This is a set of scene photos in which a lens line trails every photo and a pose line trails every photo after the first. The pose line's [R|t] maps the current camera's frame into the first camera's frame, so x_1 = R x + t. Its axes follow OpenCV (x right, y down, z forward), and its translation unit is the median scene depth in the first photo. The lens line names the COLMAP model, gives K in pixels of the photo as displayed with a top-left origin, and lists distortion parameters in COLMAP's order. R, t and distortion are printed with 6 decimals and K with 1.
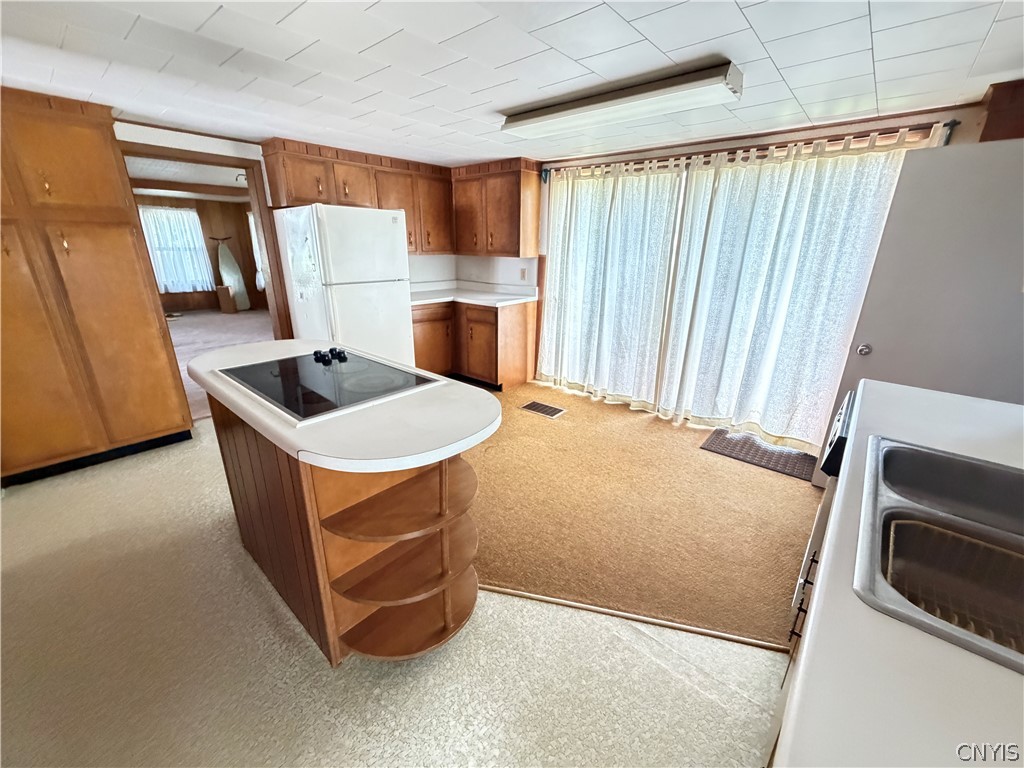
lens RADIAL K [[412.1, 0, 511.0], [0, 412.1, 381.9], [0, 0, 1]] dist [0.001523, 0.000284]
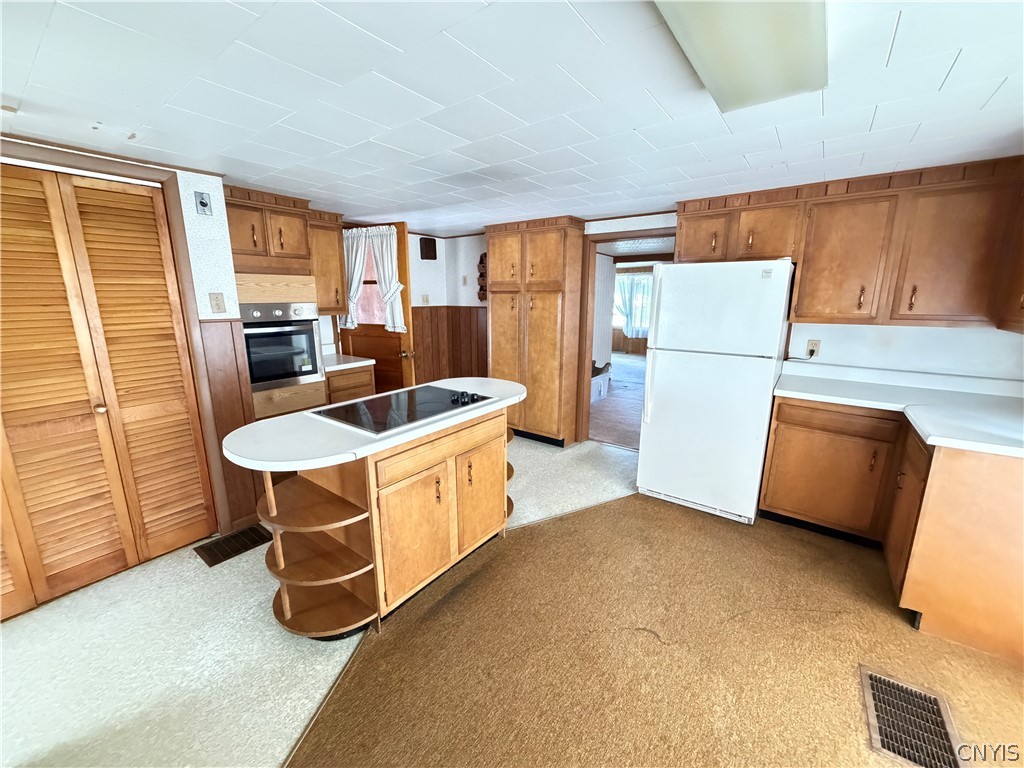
lens RADIAL K [[410.4, 0, 510.5], [0, 410.4, 383.5], [0, 0, 1]] dist [0.000750, 0.000216]
pose [[0.070518, 0.199572, -0.977342, 0.462787], [-0.317853, 0.933205, 0.167625, -0.224434], [0.945514, 0.298831, 0.129242, 0.629764]]
